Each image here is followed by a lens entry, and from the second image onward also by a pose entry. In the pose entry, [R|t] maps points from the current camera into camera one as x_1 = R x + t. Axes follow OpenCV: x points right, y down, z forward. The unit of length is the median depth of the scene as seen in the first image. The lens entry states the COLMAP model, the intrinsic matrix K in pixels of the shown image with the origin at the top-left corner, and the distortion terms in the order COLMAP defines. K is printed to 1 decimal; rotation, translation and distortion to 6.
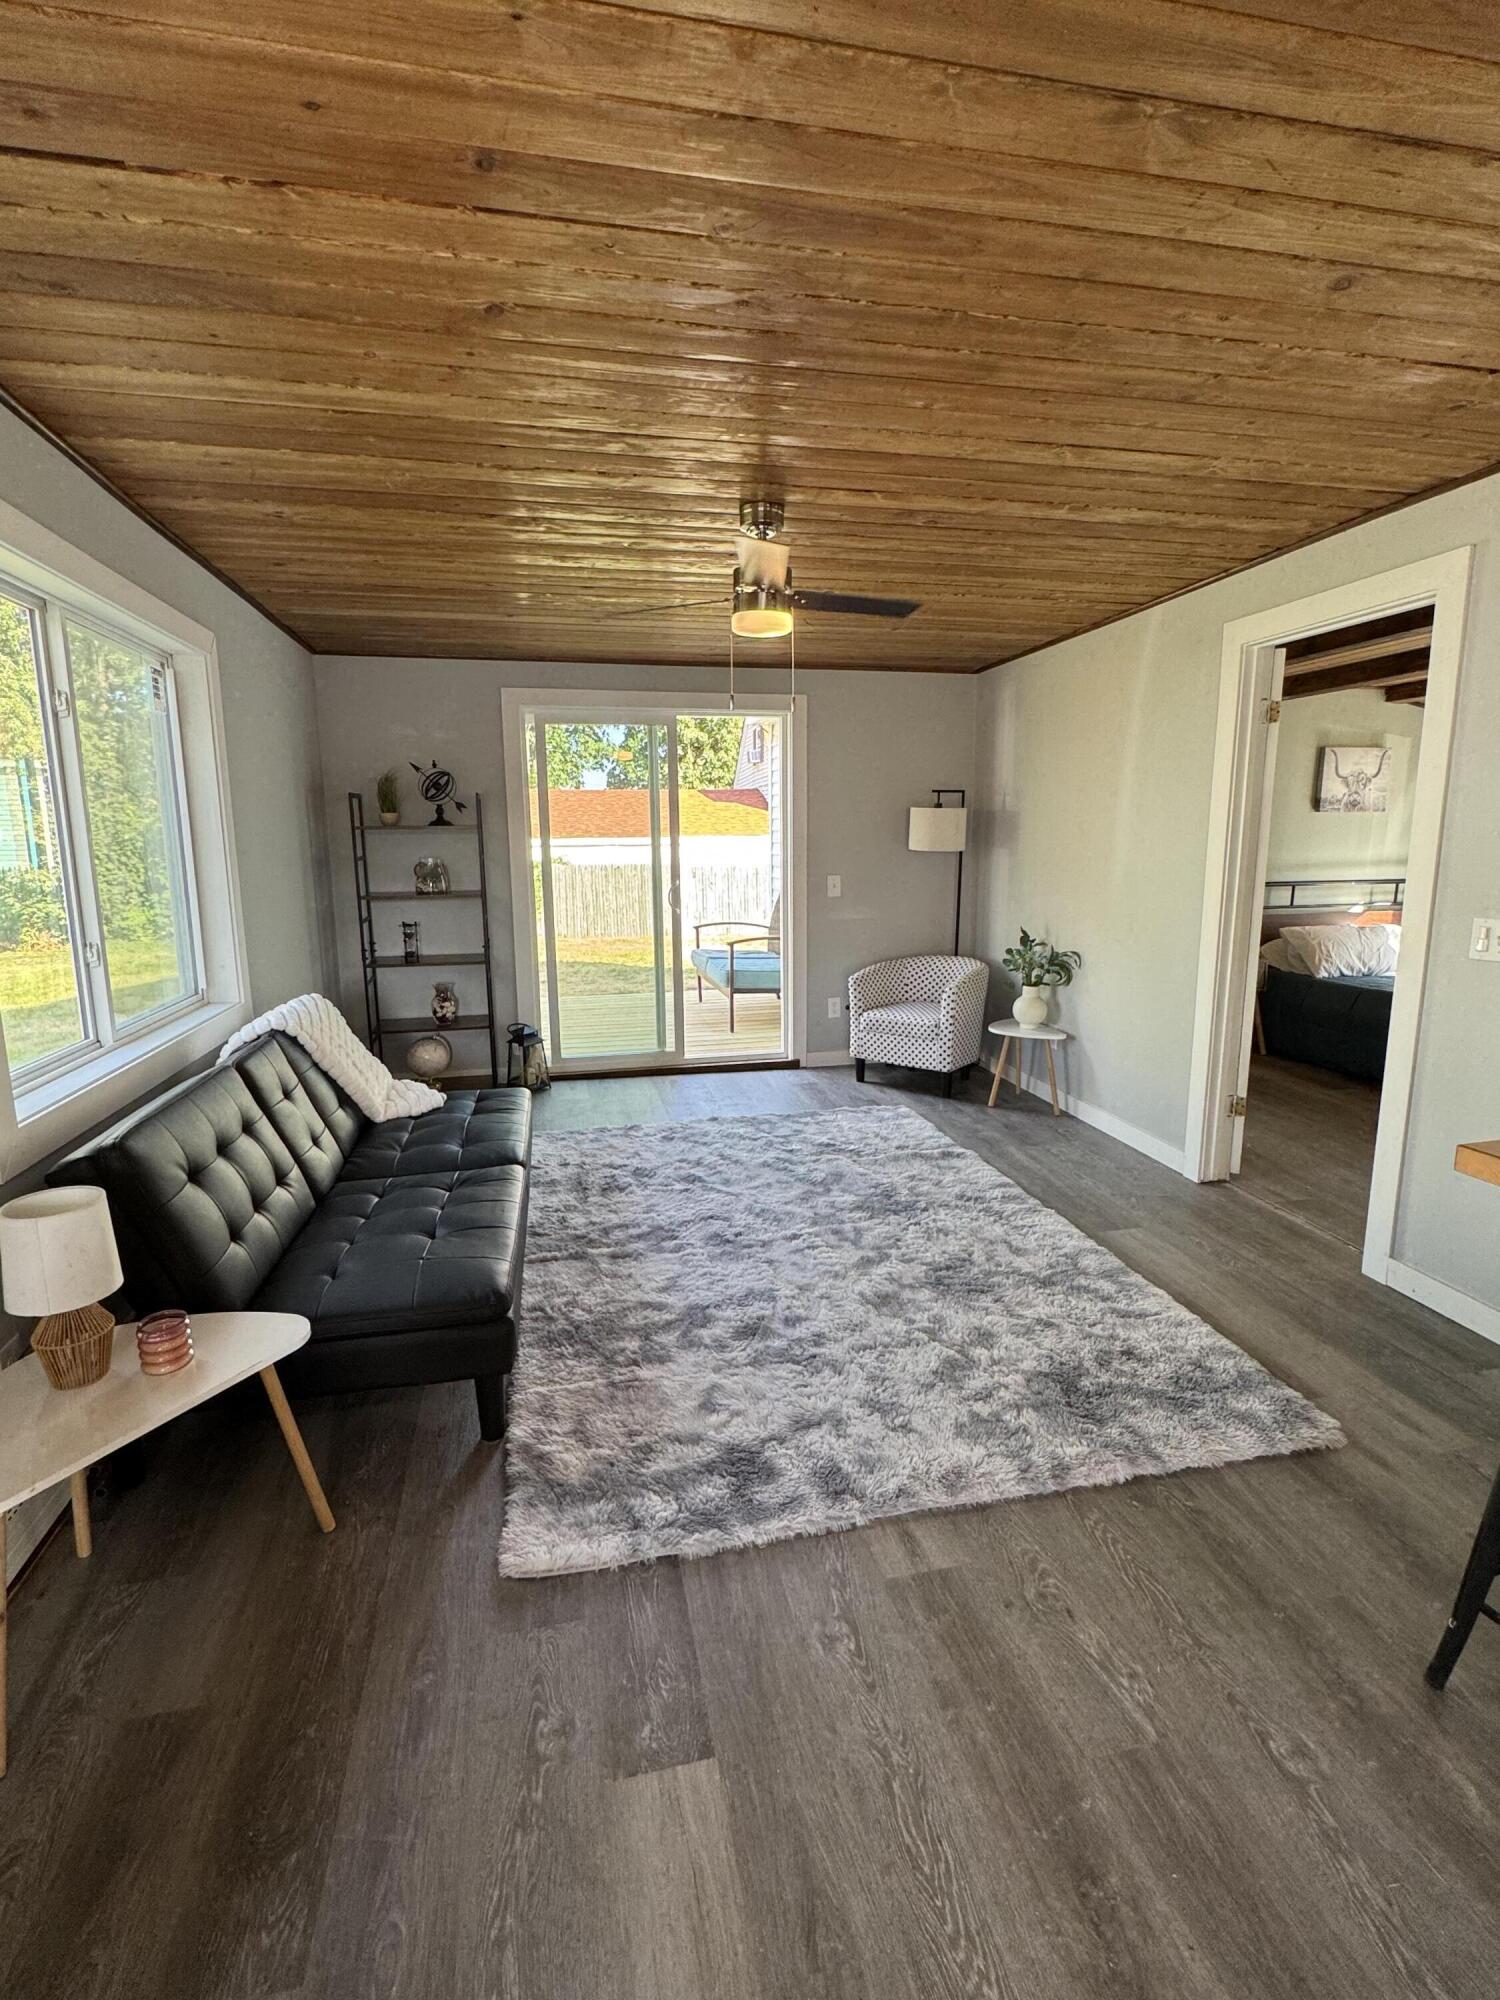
lens RADIAL K [[927.2, 0, 750.0], [0, 927.2, 1000.0], [0, 0, 1]] dist [0.003839, 0.000350]
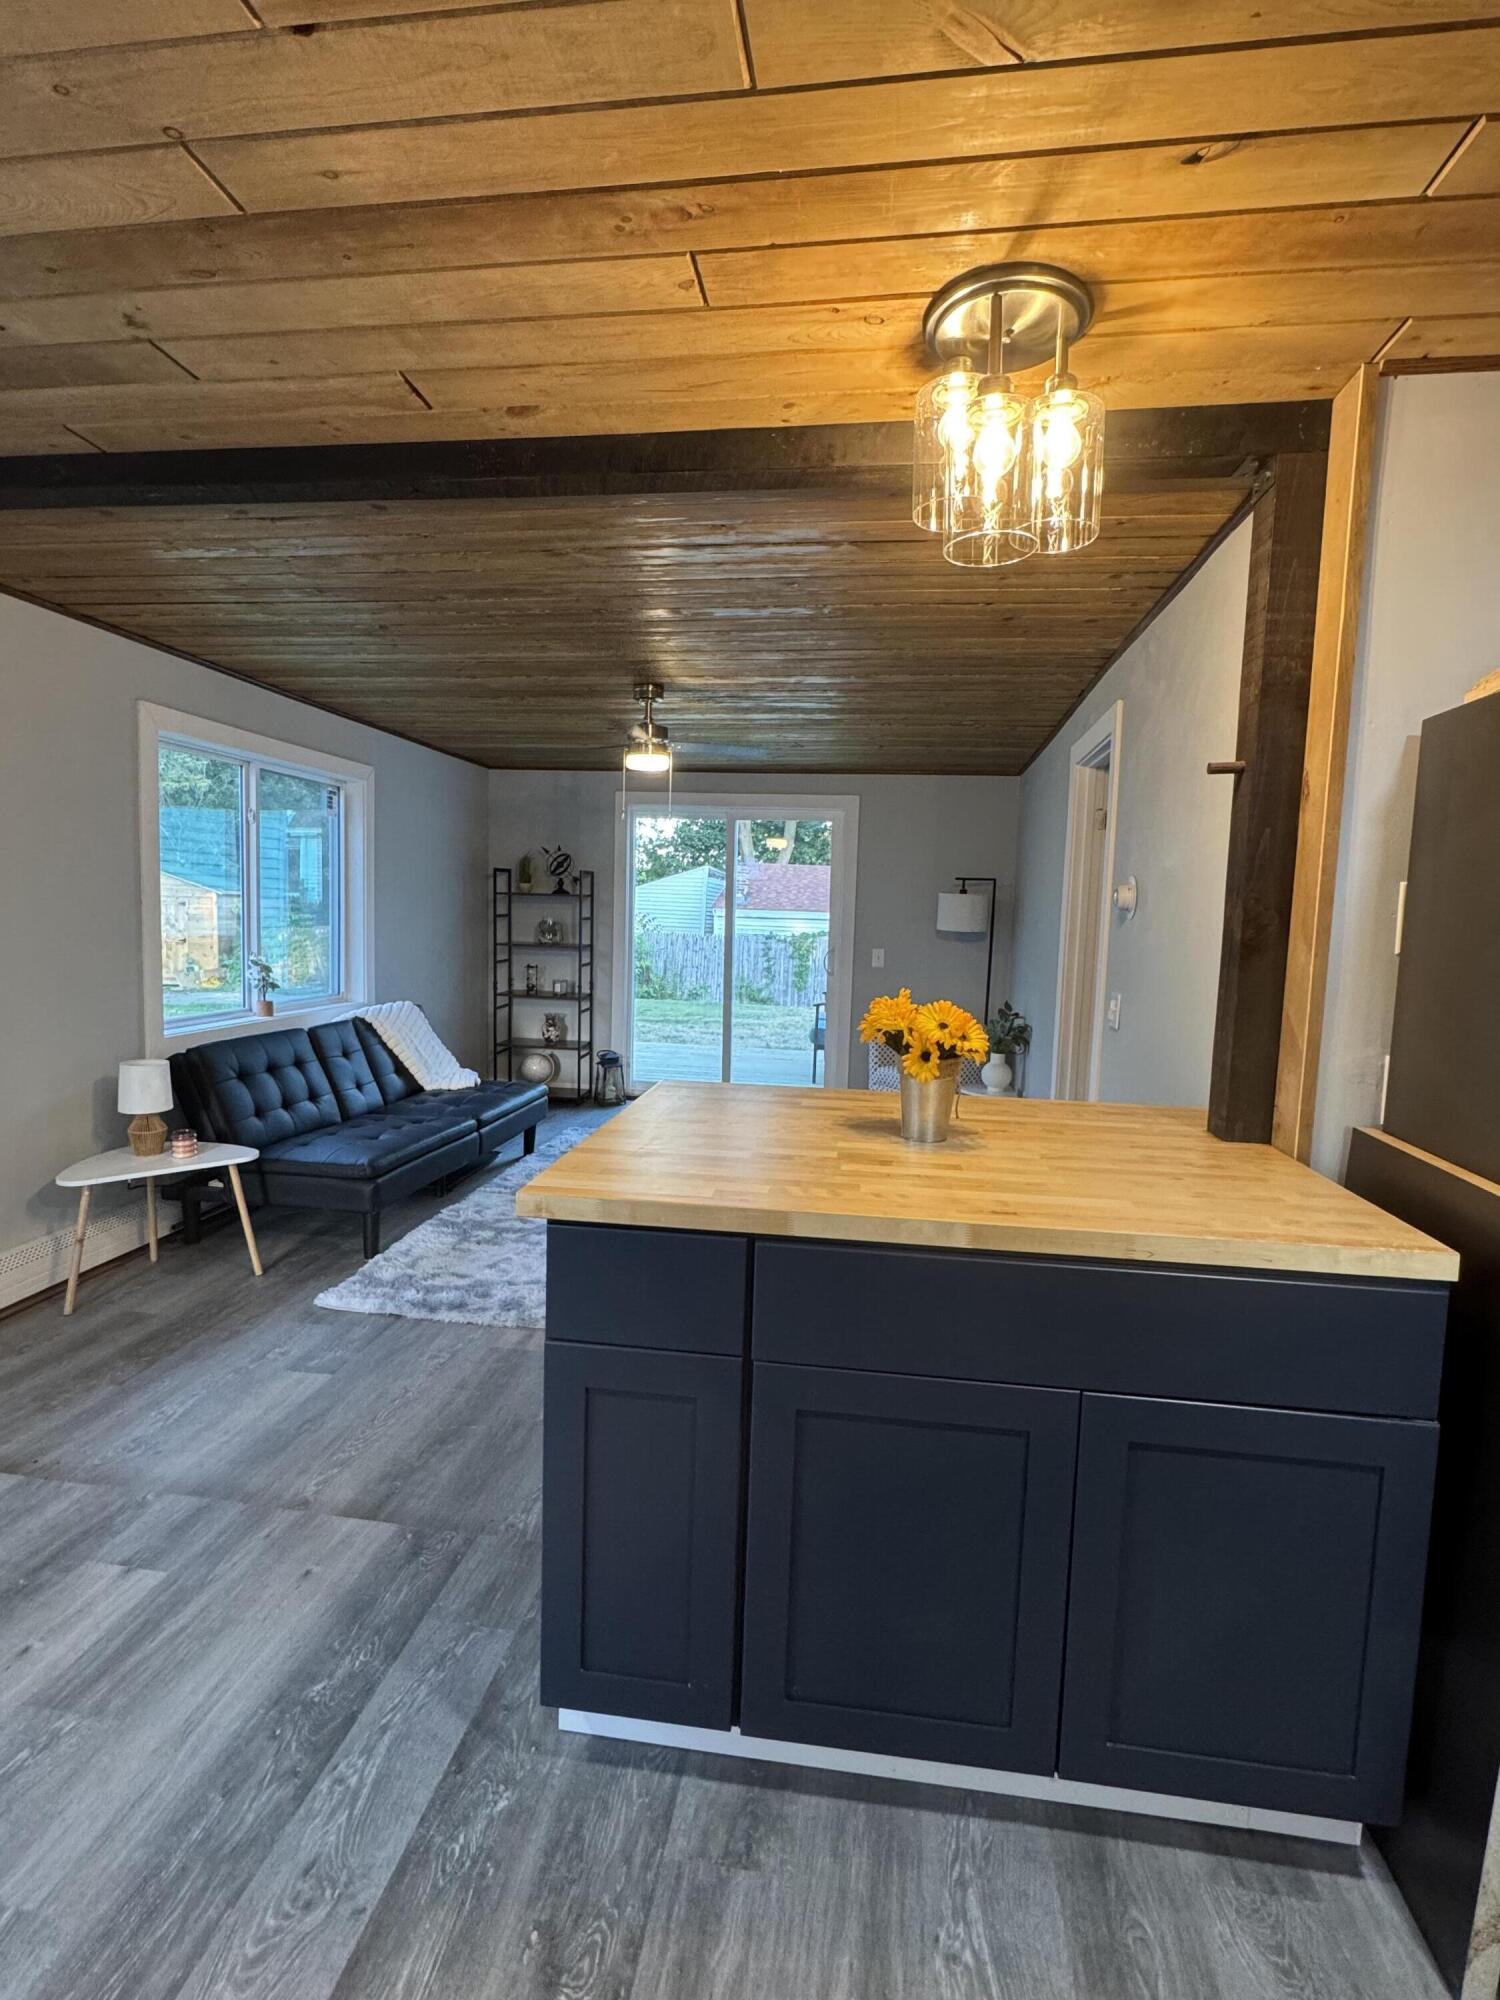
lens RADIAL K [[951.2, 0, 750.0], [0, 951.2, 1000.0], [0, 0, 1]] dist [0.003224, 0.000252]
pose [[0.939590, 0.069816, -0.335107, 0.498110], [-0.098264, 0.992787, -0.068682, 0.037562], [0.327895, 0.097462, 0.939673, -0.227443]]
